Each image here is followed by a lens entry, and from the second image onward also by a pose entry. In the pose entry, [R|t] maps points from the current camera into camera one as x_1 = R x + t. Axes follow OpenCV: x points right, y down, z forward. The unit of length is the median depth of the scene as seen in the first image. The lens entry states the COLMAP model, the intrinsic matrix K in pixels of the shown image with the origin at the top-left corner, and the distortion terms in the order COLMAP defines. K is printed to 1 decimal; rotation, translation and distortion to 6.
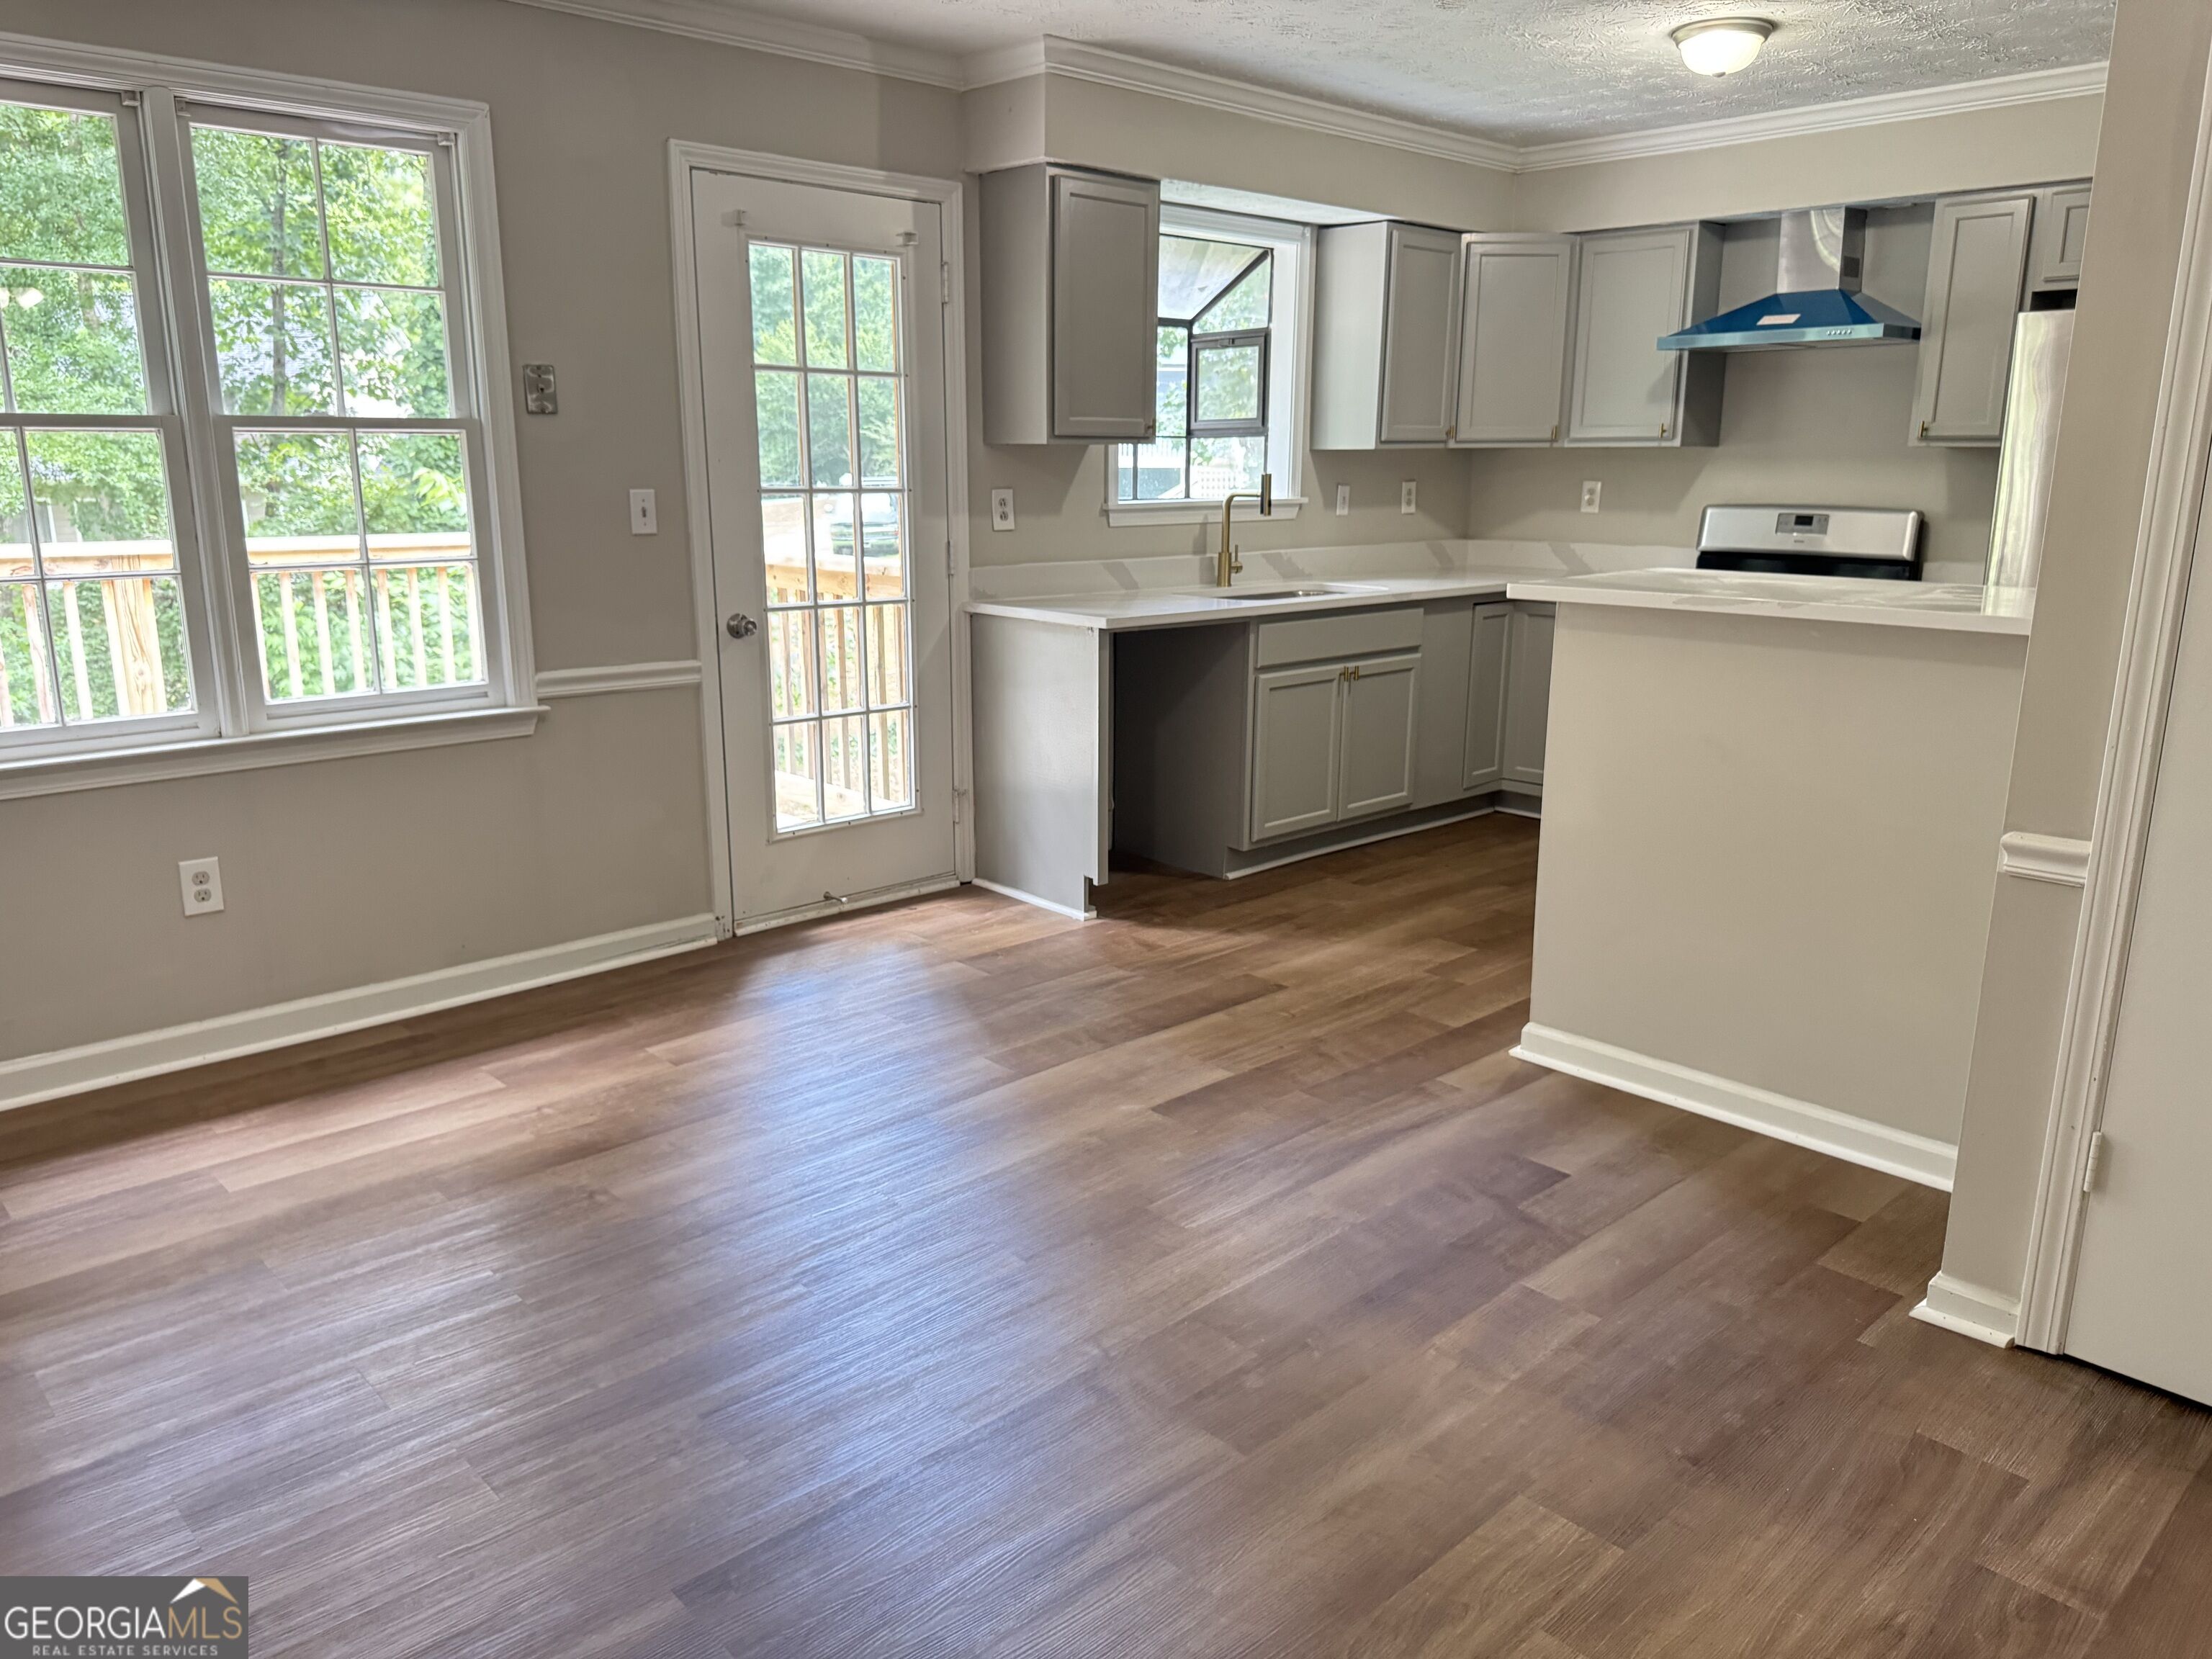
lens RADIAL K [[1578.2, 0, 1095.8], [0, 1578.2, 841.5], [0, 0, 1]] dist [0.053845, -0.046016]
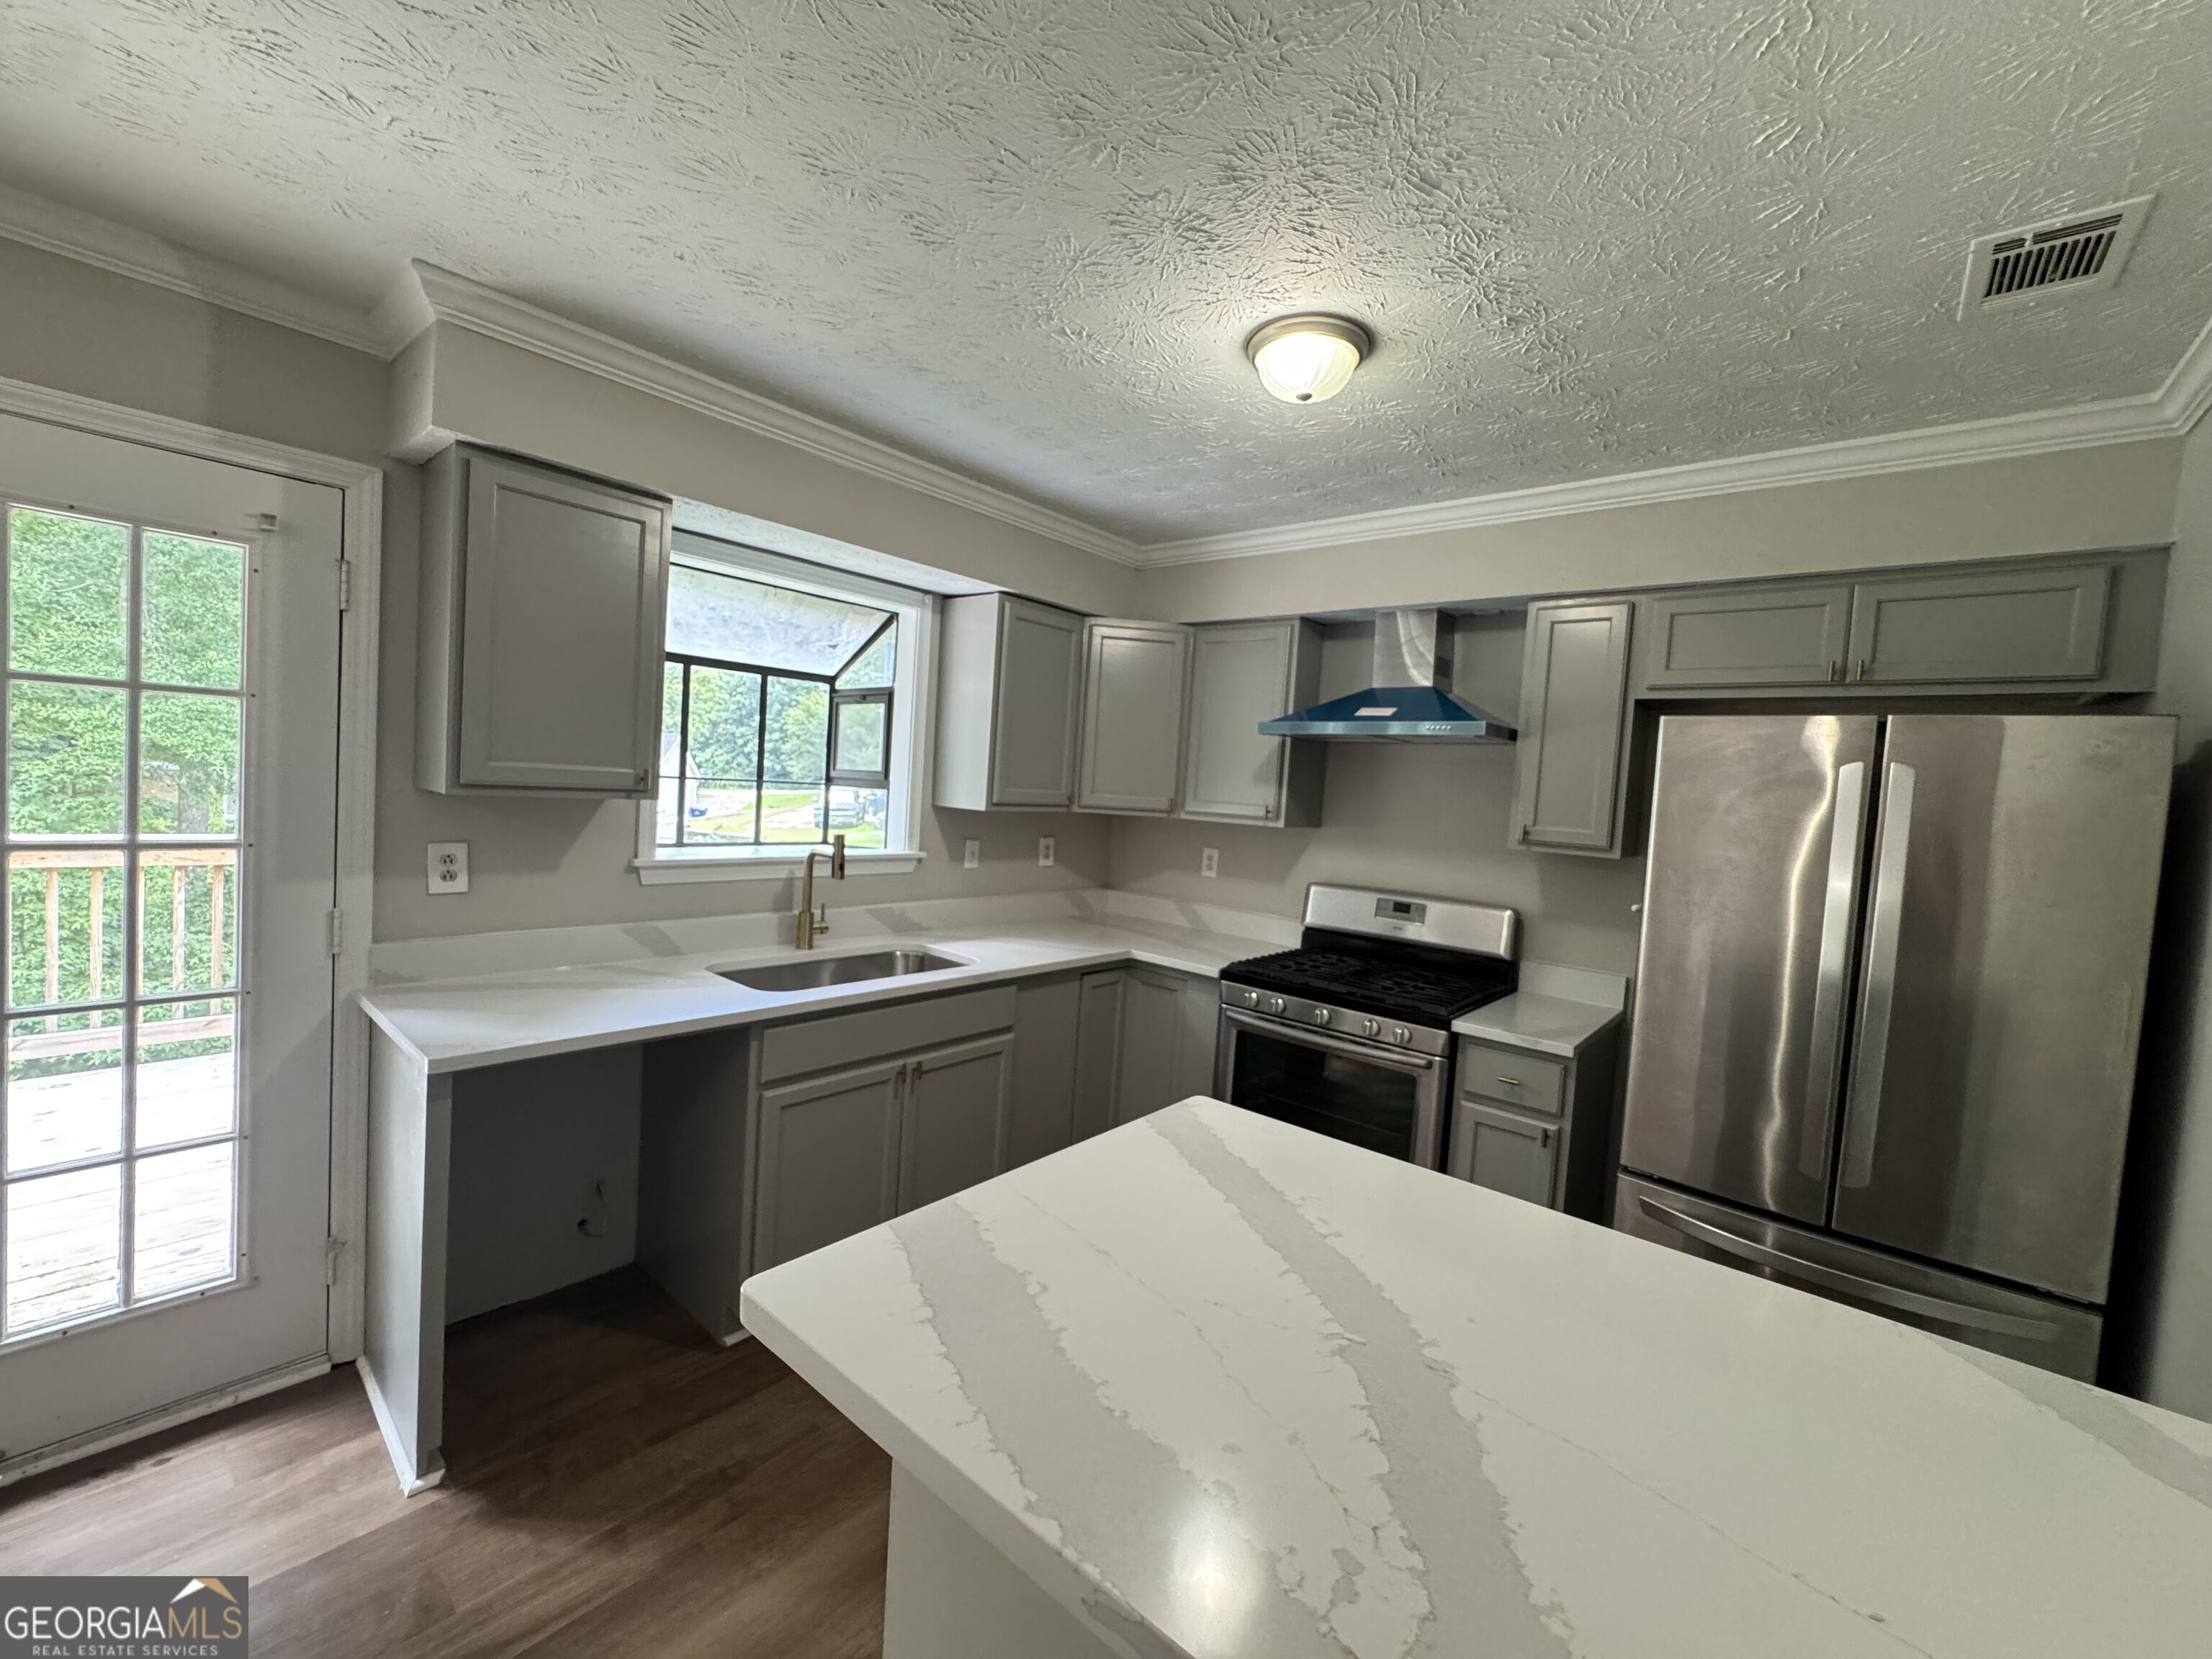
lens RADIAL K [[884.4, 0, 1102.8], [0, 884.4, 825.7], [0, 0, 1]] dist [-0.002861, 0.001143]
pose [[0.992570, 0.053656, 0.109204, 0.194104], [-0.032644, 0.982045, -0.185803, -0.143491], [-0.117212, 0.180858, 0.976500, 0.474013]]
